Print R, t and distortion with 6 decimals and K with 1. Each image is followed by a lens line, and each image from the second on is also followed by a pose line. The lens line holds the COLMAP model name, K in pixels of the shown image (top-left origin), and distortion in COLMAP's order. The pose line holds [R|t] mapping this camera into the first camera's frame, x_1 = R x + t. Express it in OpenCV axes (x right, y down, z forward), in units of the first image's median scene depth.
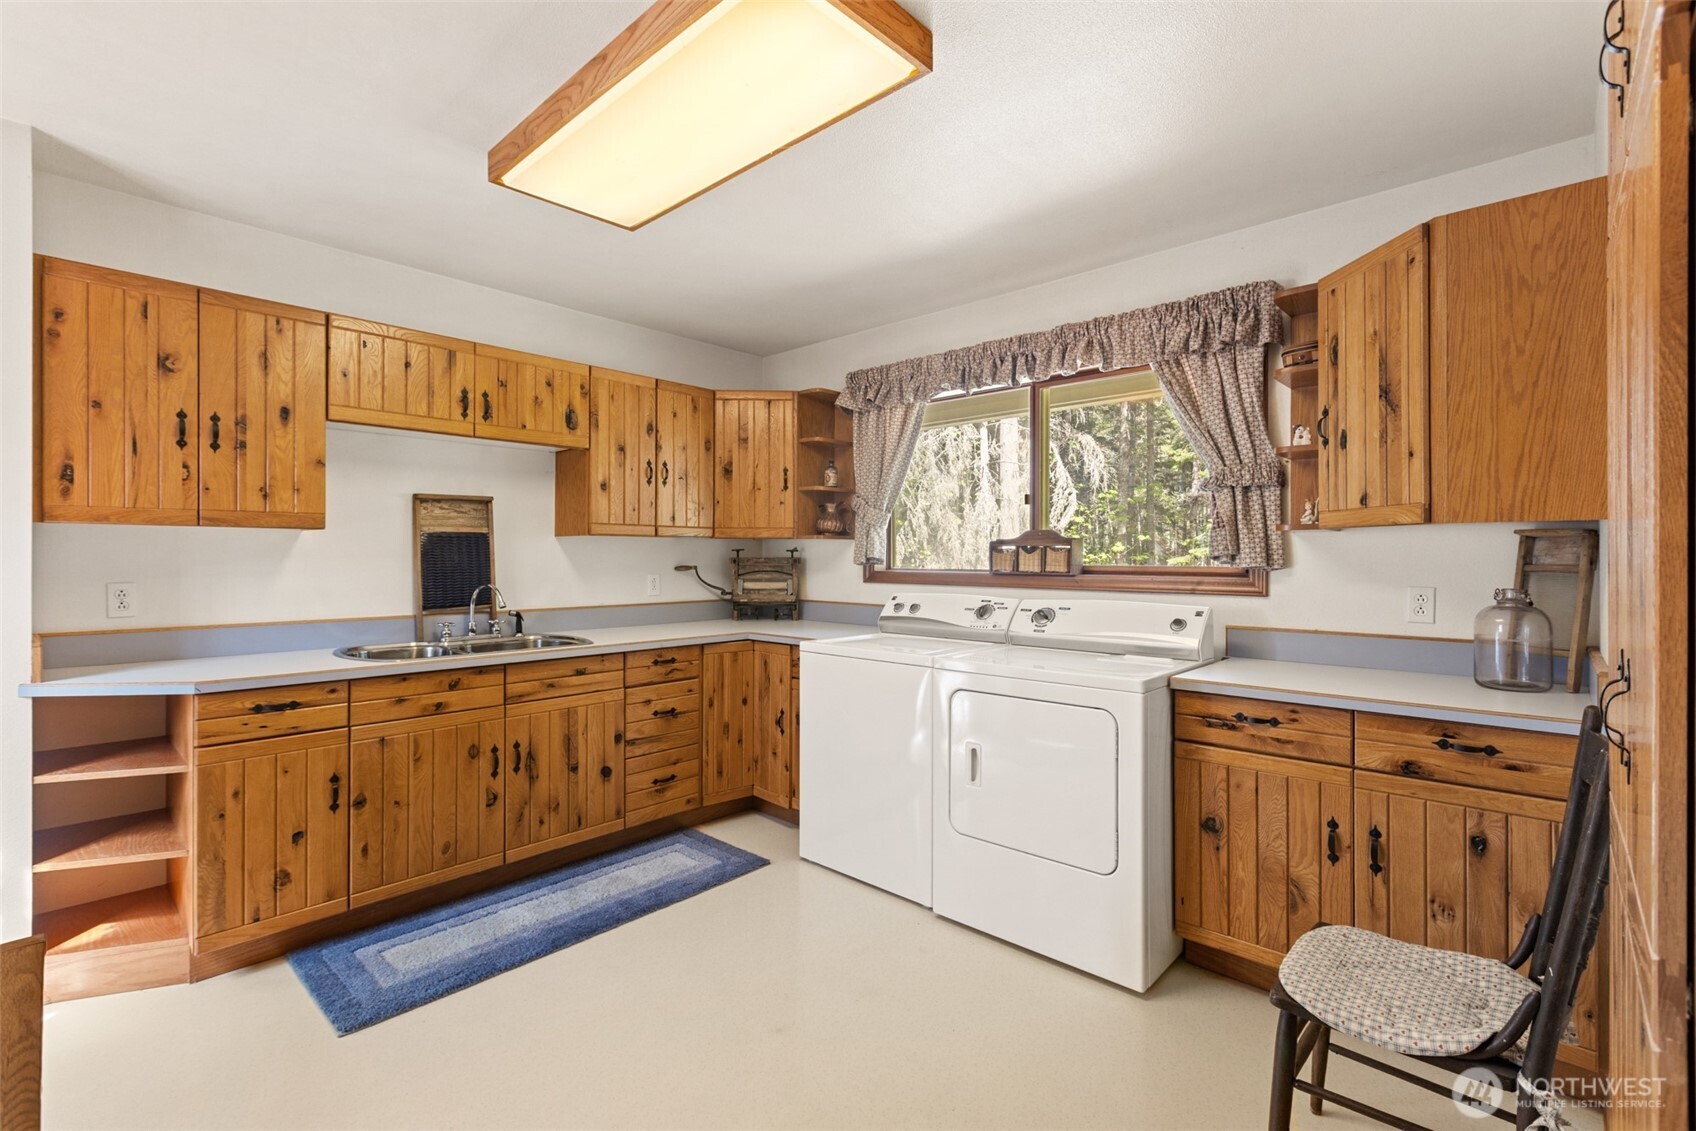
lens RADIAL K [[763.6, 0, 841.1], [0, 763.6, 557.2], [0, 0, 1]] dist [-0.003278, -0.000623]
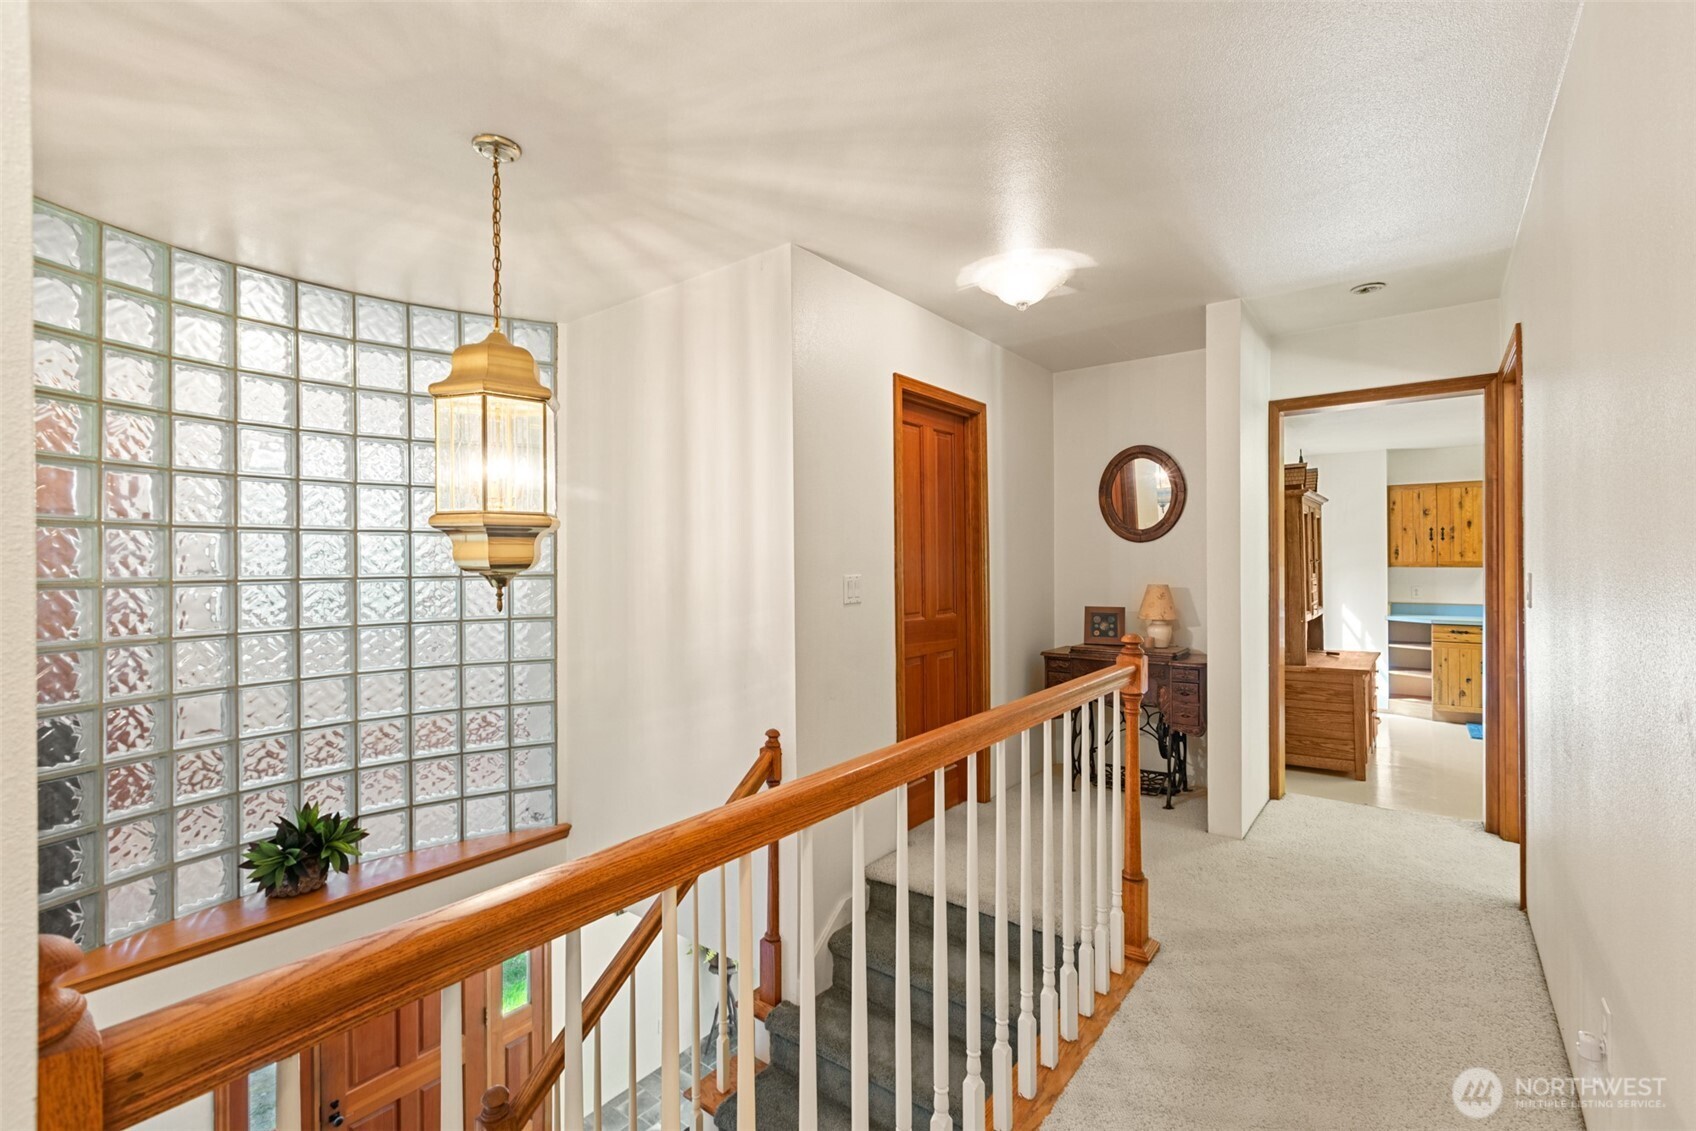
lens RADIAL K [[763.6, 0, 841.1], [0, 763.6, 559.9], [0, 0, 1]] dist [-0.003278, -0.000623]
pose [[0.099207, -0.003855, -0.995059, 1.822509], [0.007169, 0.999969, -0.003159, -0.078464], [0.995041, -0.006820, 0.099232, -1.545237]]
